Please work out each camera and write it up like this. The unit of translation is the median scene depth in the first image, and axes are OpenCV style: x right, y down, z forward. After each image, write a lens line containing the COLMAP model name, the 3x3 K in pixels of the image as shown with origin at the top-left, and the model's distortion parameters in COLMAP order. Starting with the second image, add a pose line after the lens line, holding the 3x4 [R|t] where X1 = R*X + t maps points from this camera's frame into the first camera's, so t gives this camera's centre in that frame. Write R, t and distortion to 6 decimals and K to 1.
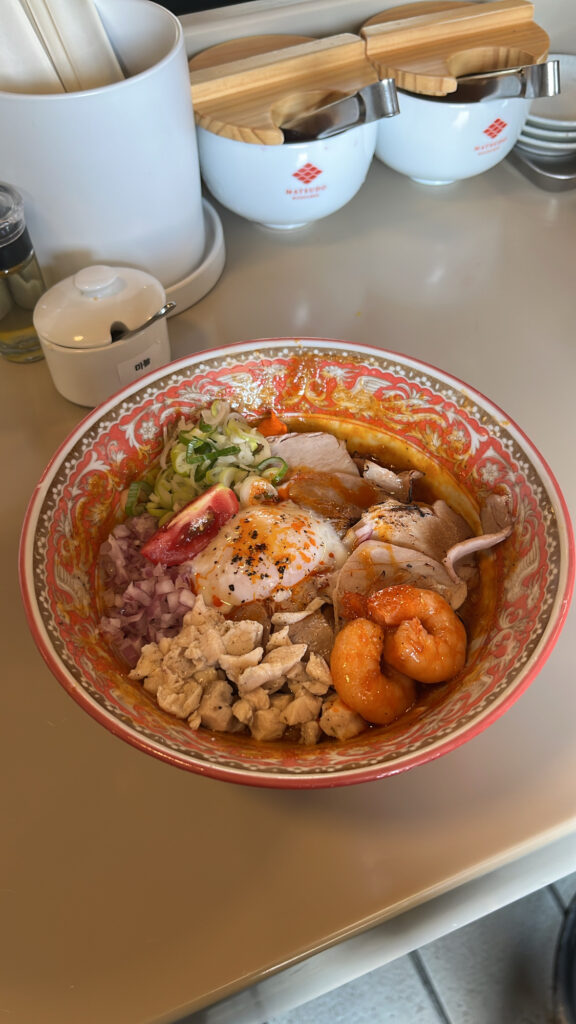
lens RADIAL K [[821.8, 0, 285.6], [0, 821.8, 520.2], [0, 0, 1]] dist [0.030321, -0.057091]
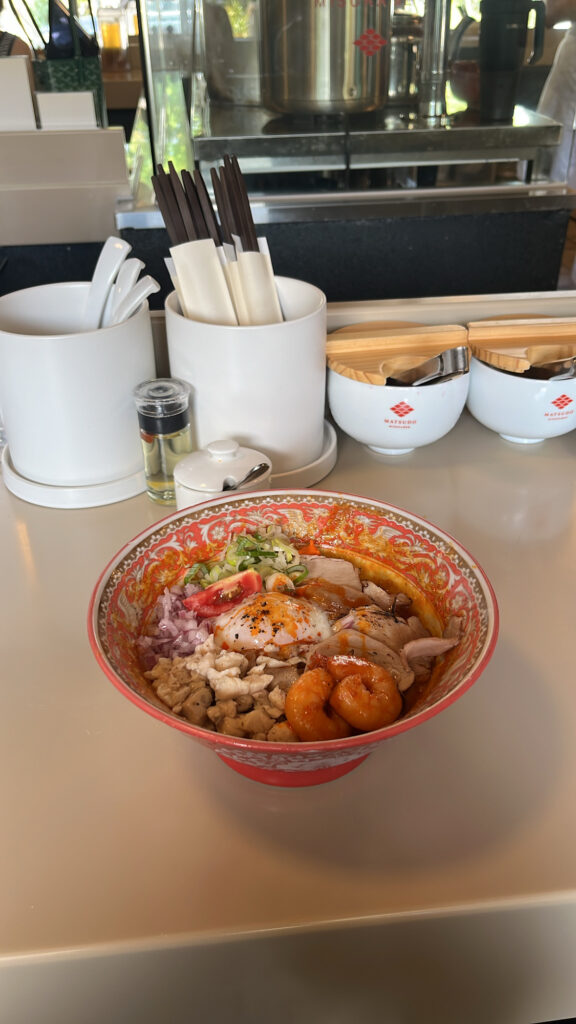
lens RADIAL K [[821.8, 0, 283.5], [0, 821.8, 509.1], [0, 0, 1]] dist [0.030321, -0.057091]
pose [[0.957478, 0.162224, -0.238578, 0.259753], [-0.234632, 0.919037, -0.316733, 0.264449], [0.167881, 0.359243, 0.918020, -0.257979]]
